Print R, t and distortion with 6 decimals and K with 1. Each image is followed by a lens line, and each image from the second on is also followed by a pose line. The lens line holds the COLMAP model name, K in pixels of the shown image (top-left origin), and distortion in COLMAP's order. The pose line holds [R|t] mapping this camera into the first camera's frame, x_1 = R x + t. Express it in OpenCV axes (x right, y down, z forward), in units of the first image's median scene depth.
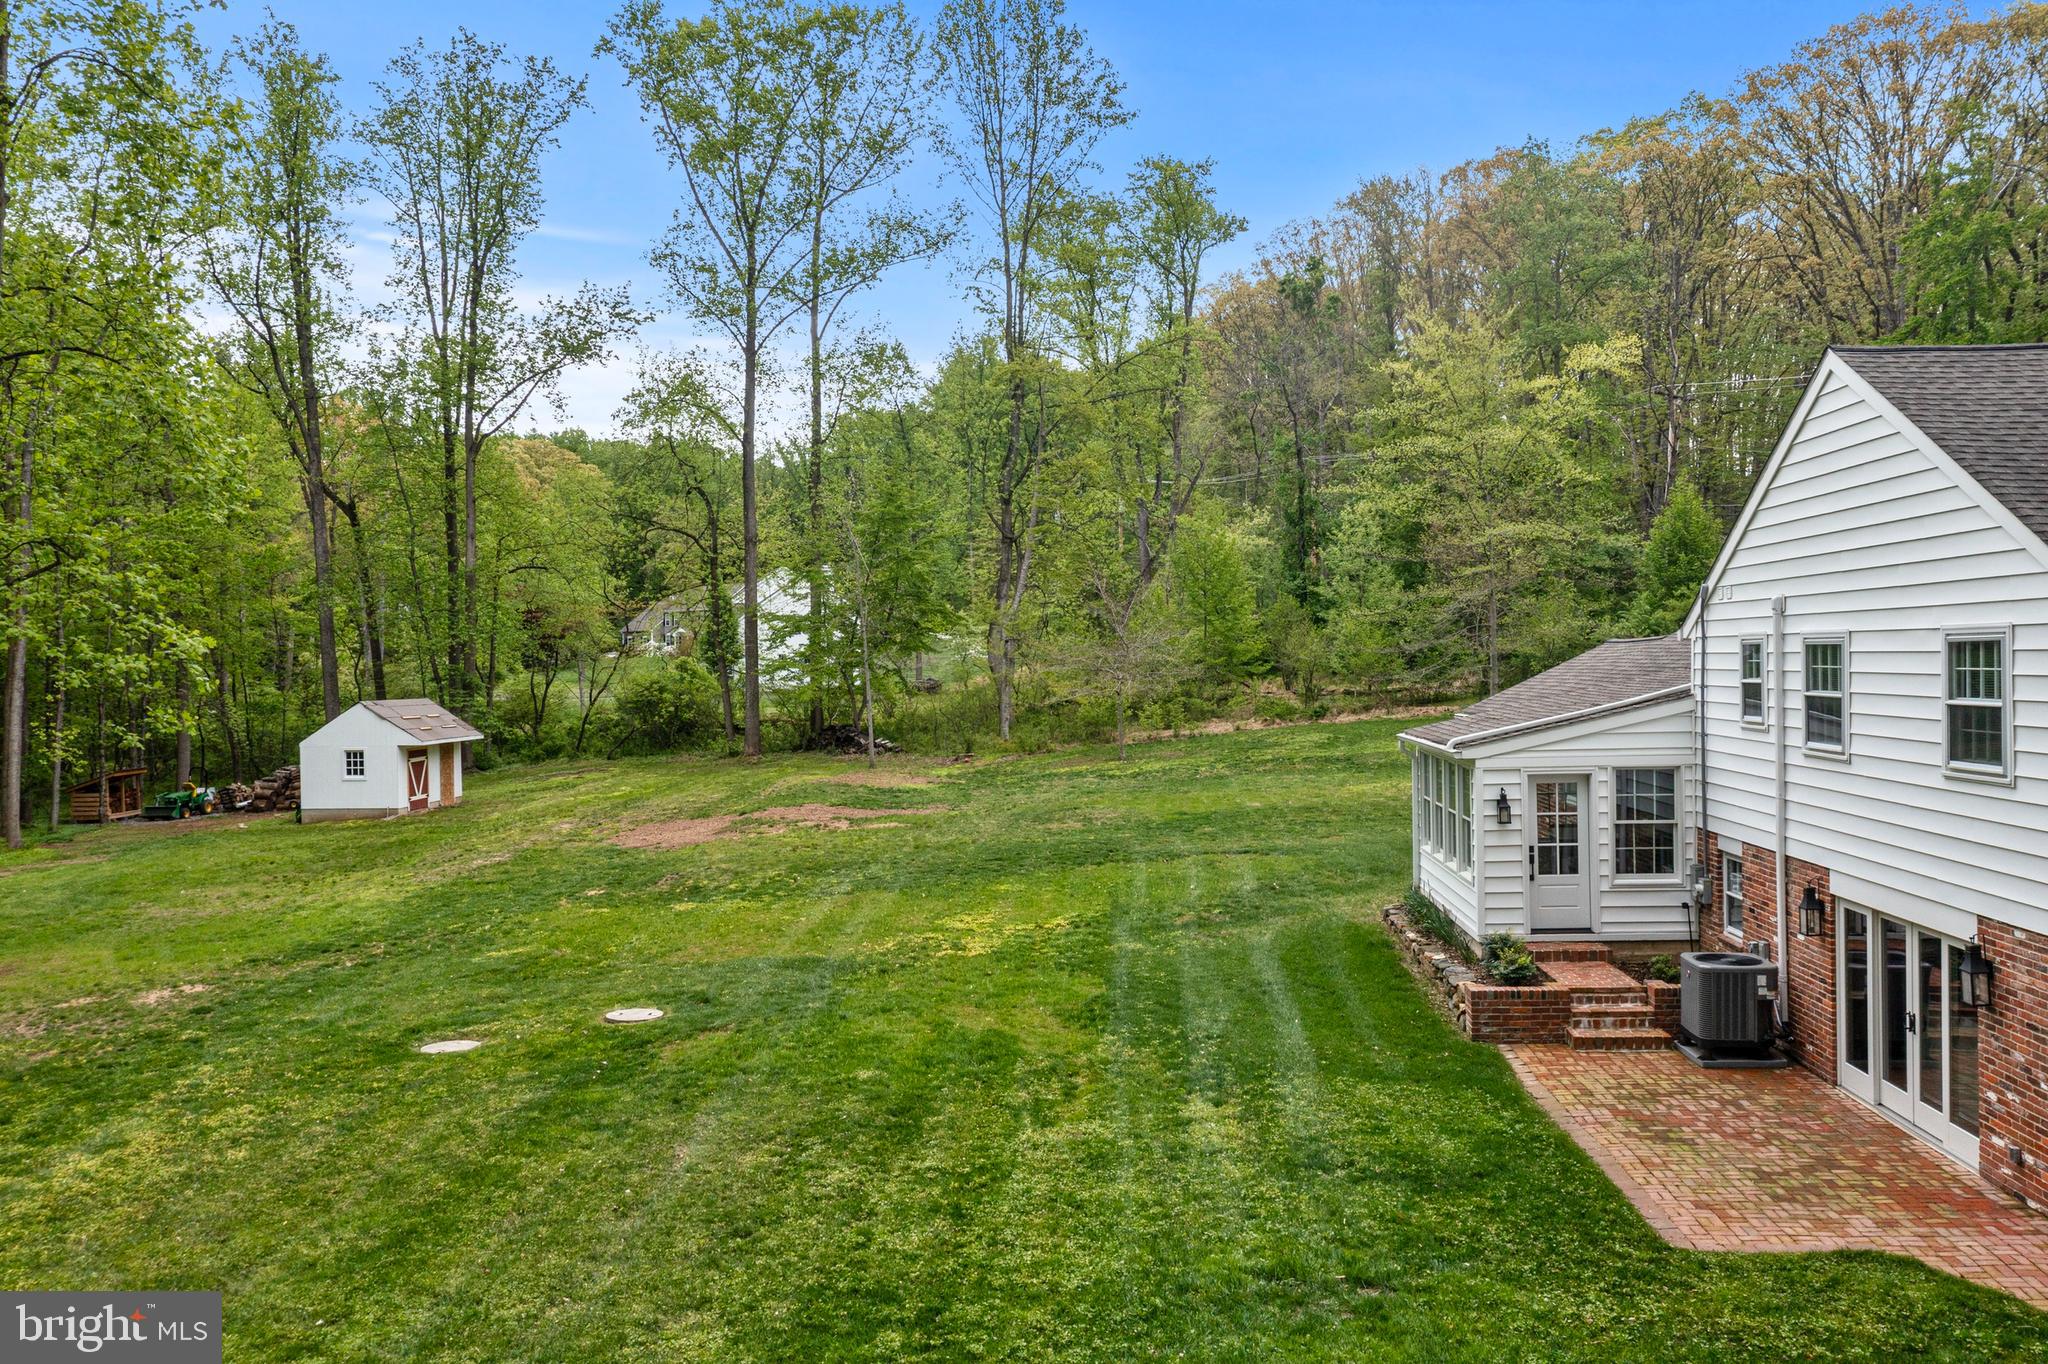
lens RADIAL K [[1613.1, 0, 1026.7], [0, 1613.1, 676.7], [0, 0, 1]] dist [-0.015522, 0.004923]
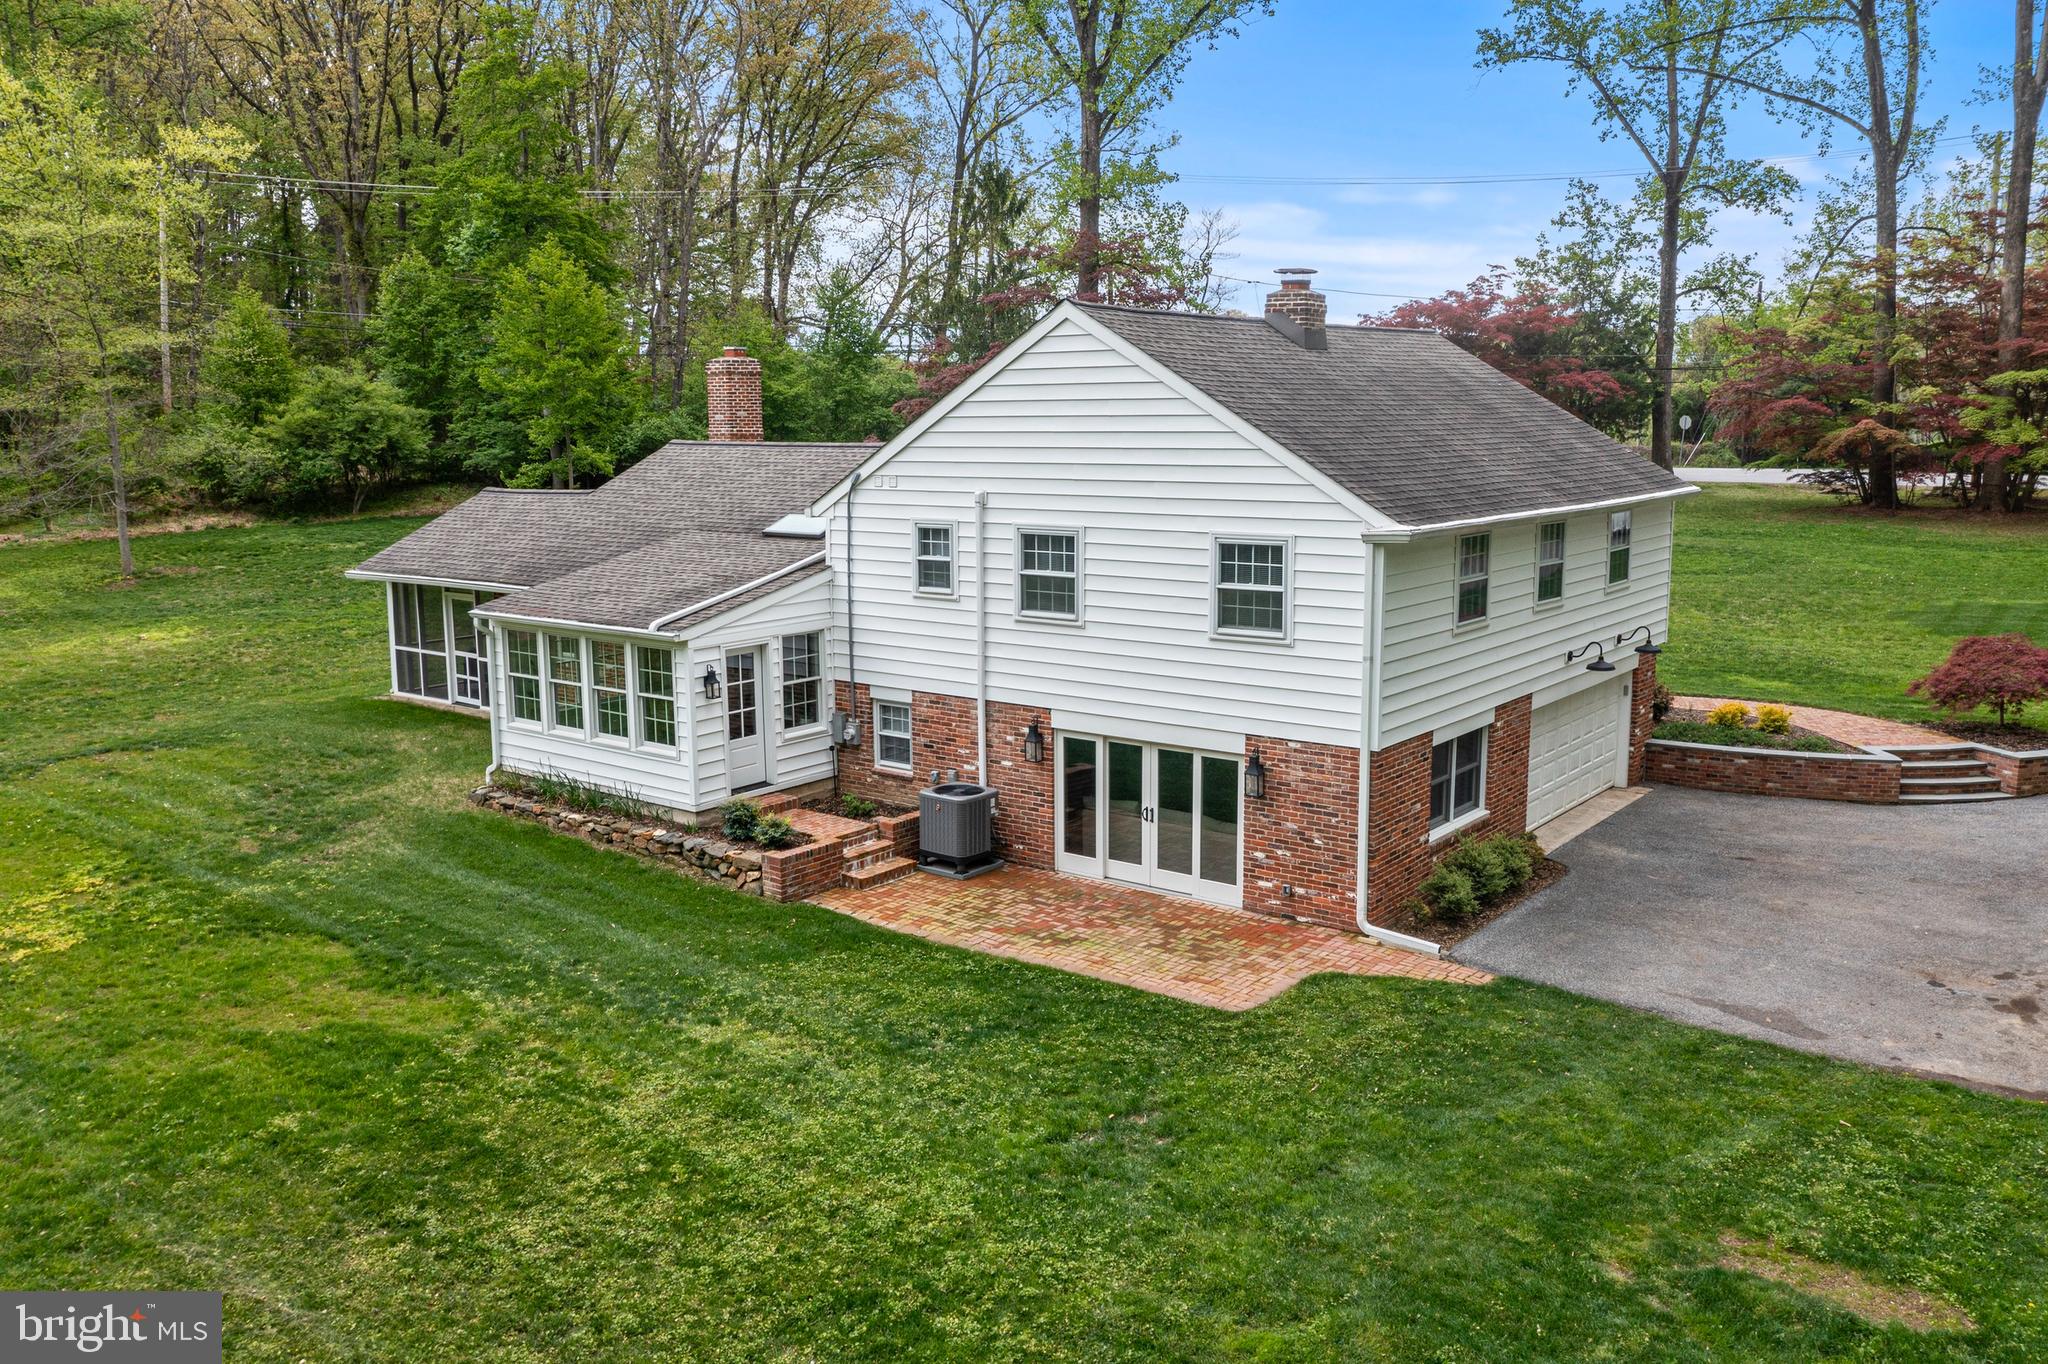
lens RADIAL K [[1613.1, 0, 1026.7], [0, 1613.1, 676.7], [0, 0, 1]] dist [-0.015522, 0.004923]
pose [[0.556106, -0.119494, 0.822476, -0.622505], [0.006741, 0.990226, 0.139308, -0.093942], [-0.831084, -0.071926, 0.551476, 0.327425]]
